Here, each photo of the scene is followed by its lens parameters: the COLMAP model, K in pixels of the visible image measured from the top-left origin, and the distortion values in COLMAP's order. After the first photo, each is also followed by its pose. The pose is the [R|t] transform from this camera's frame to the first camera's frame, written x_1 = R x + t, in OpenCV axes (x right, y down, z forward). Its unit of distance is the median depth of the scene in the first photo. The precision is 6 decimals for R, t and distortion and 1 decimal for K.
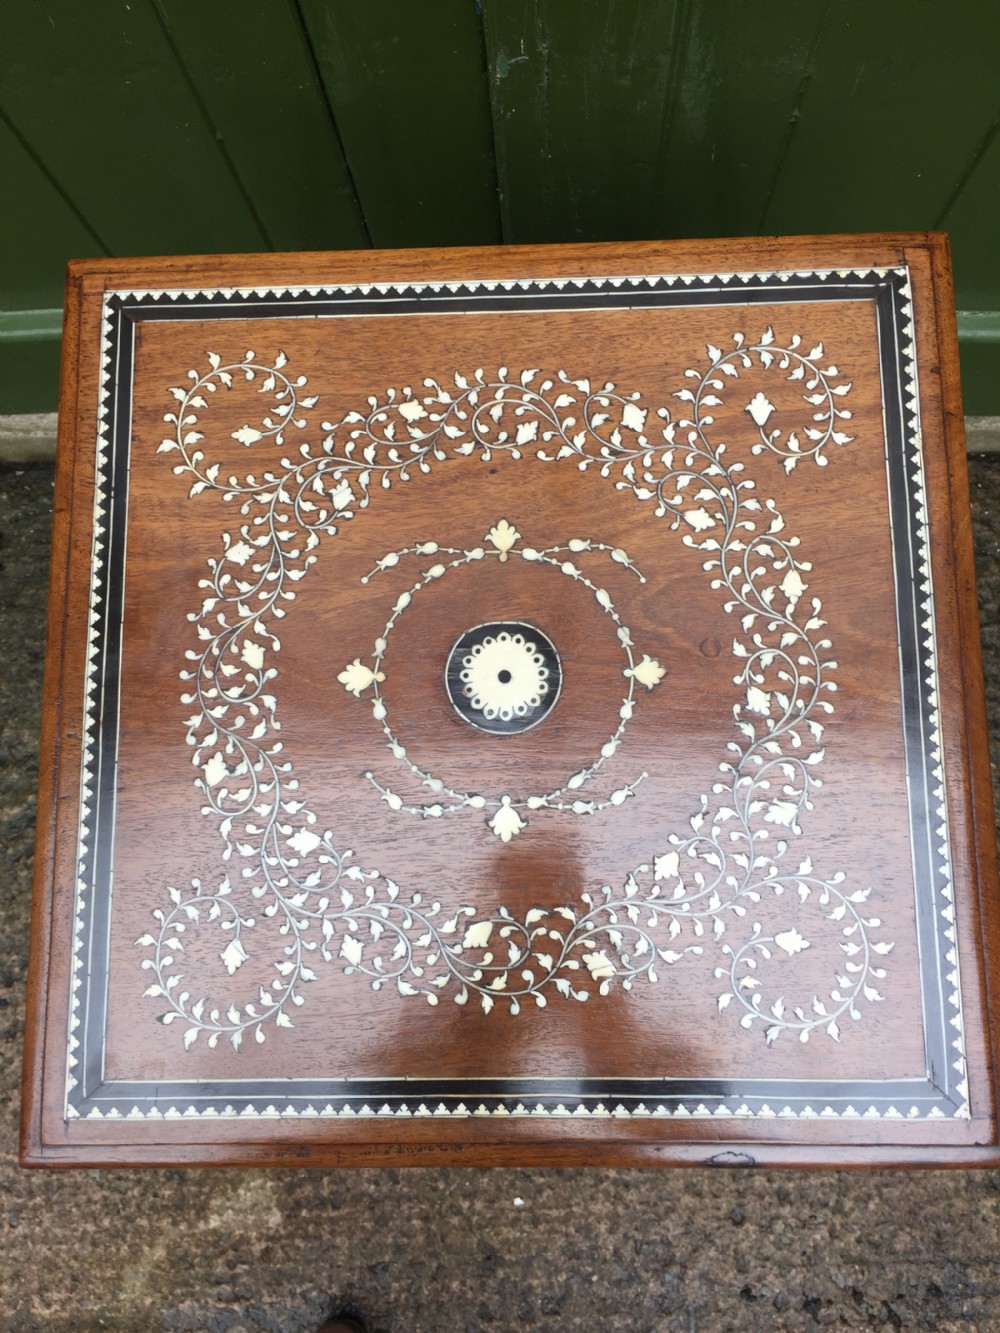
lens RADIAL K [[1128.0, 0, 498.6], [0, 1128.0, 671.2], [0, 0, 1]] dist [0.083999, -0.123241]
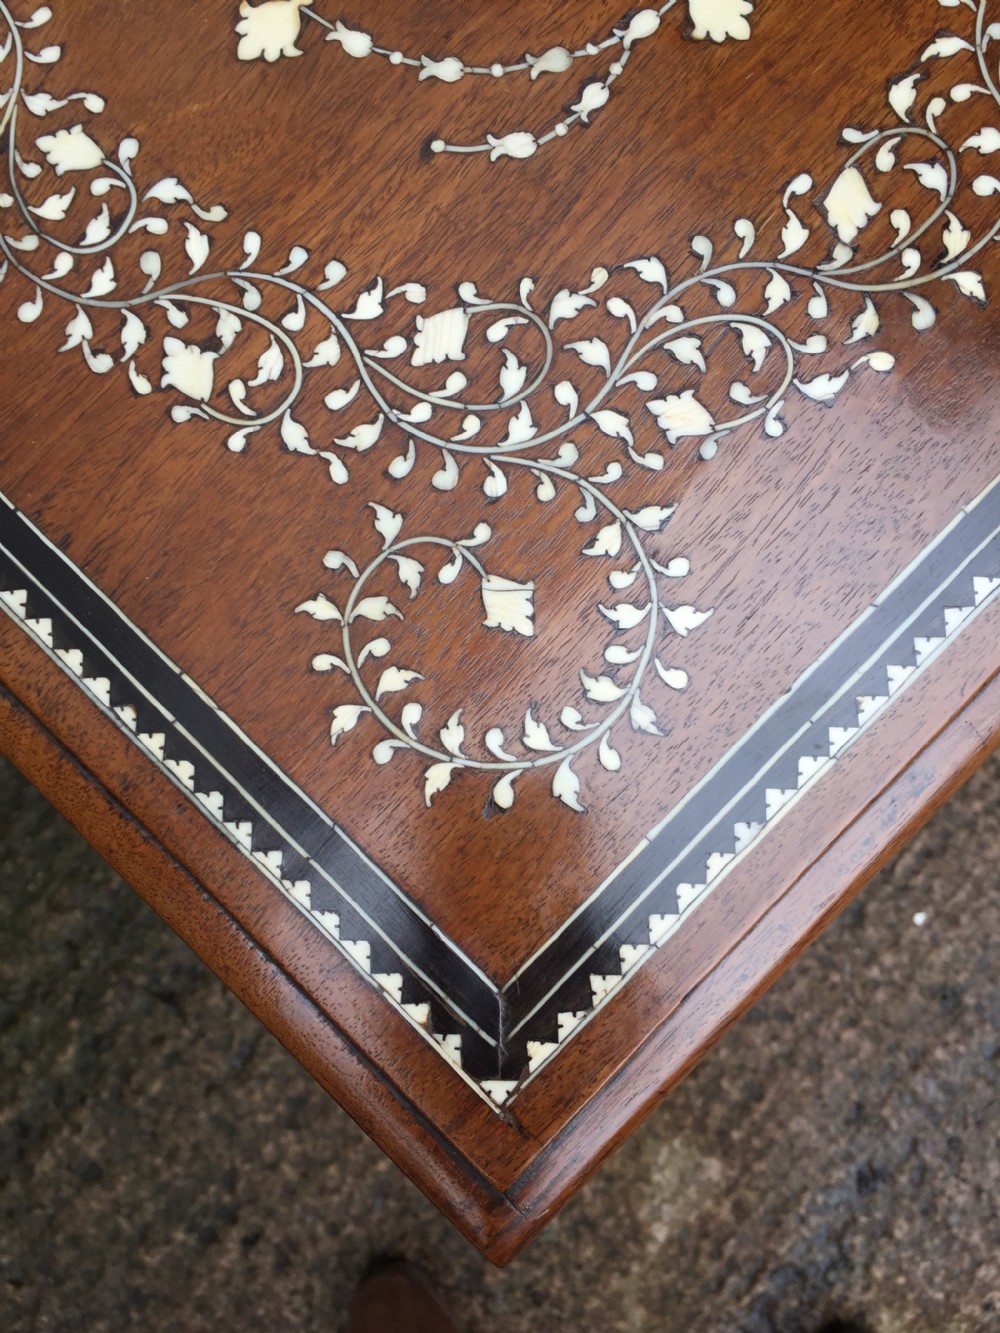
lens RADIAL K [[1162.5, 0, 503.2], [0, 1162.5, 663.6], [0, 0, 1]] dist [0.073893, -0.137707]
pose [[0.708116, -0.700348, 0.089912, -0.284334], [0.699199, 0.713246, 0.049006, 0.236029], [-0.098451, 0.028164, 0.994743, 0.521286]]
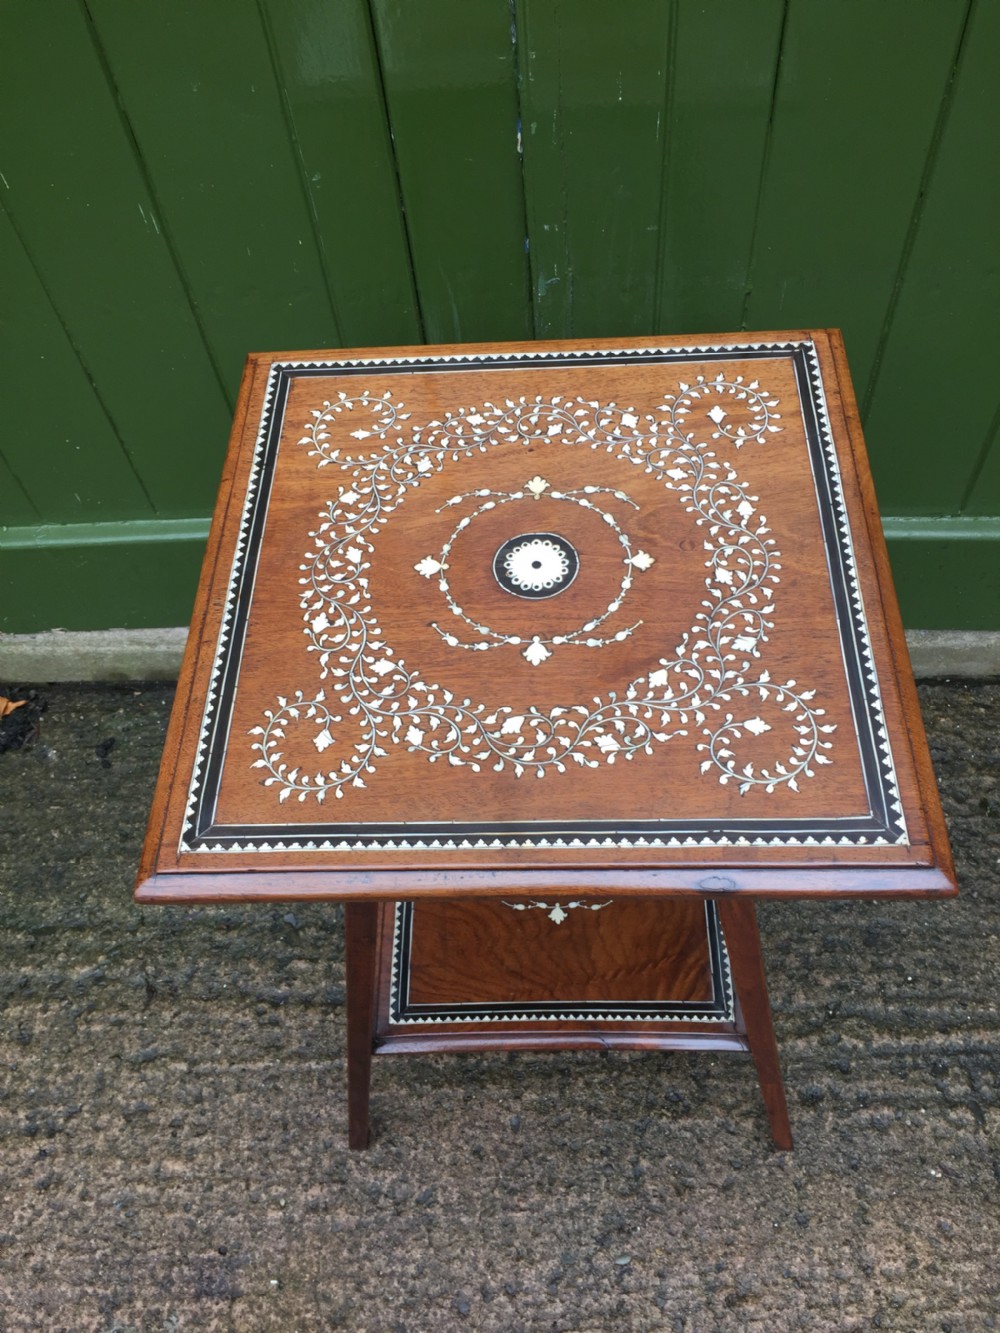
lens RADIAL K [[1134.7, 0, 508.5], [0, 1134.7, 666.6], [0, 0, 1]] dist [0.081741, -0.118937]
pose [[0.999284, 0.009988, -0.036482, 0.022776], [-0.024172, 0.910497, -0.412808, 0.682058], [0.029093, 0.413395, 0.910087, -0.196992]]
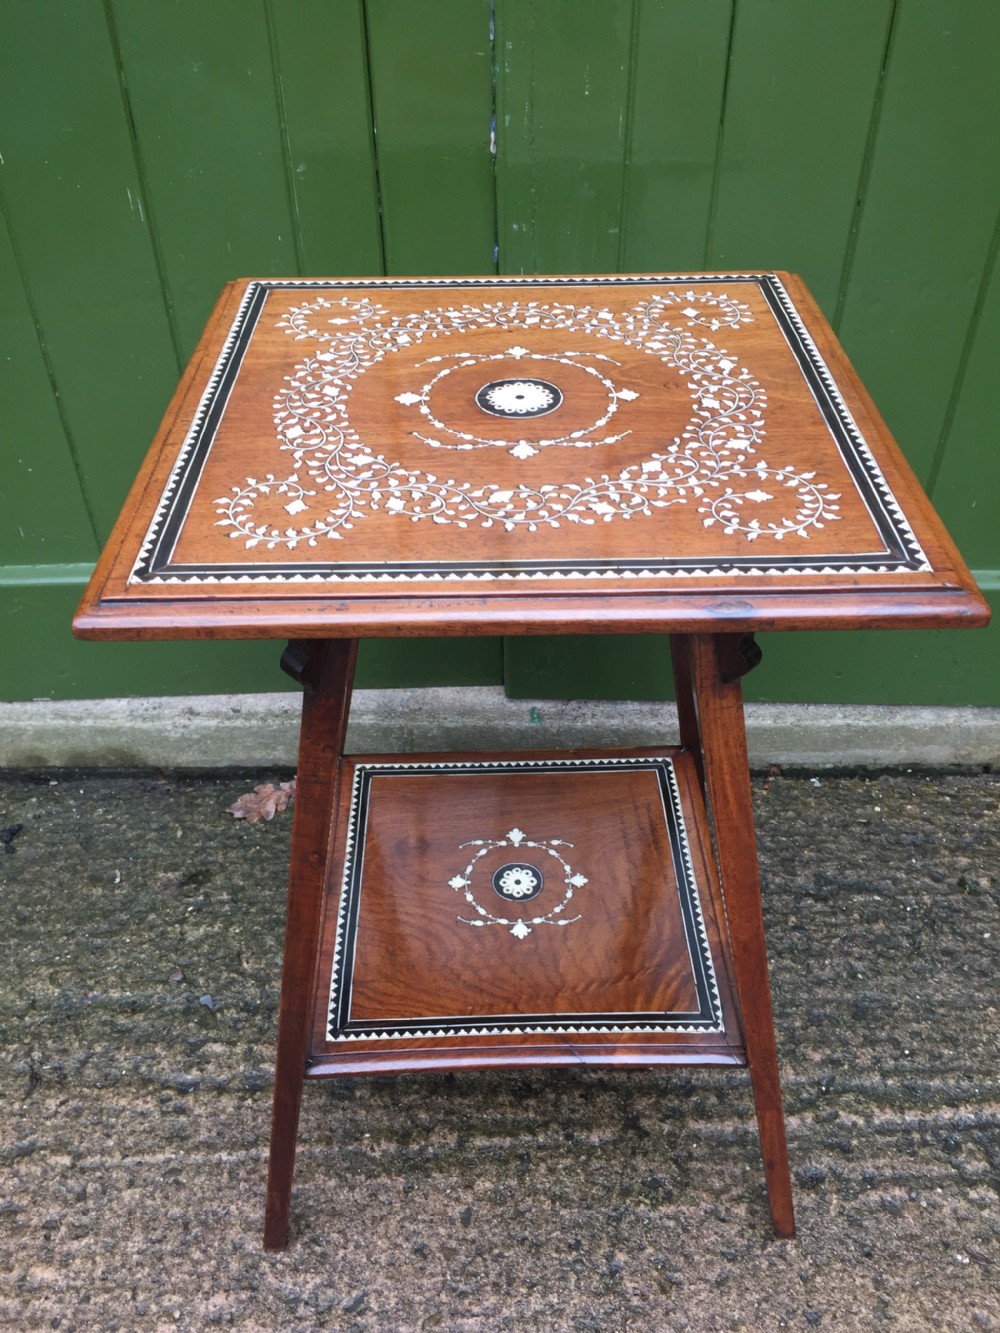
lens RADIAL K [[1143.3, 0, 501.4], [0, 1143.3, 668.8], [0, 0, 1]] dist [0.076338, -0.109530]
pose [[0.999512, 0.022188, 0.021989, -0.039134], [-0.002231, 0.752822, -0.658220, 1.136139], [-0.031158, 0.657850, 0.752504, 0.193821]]
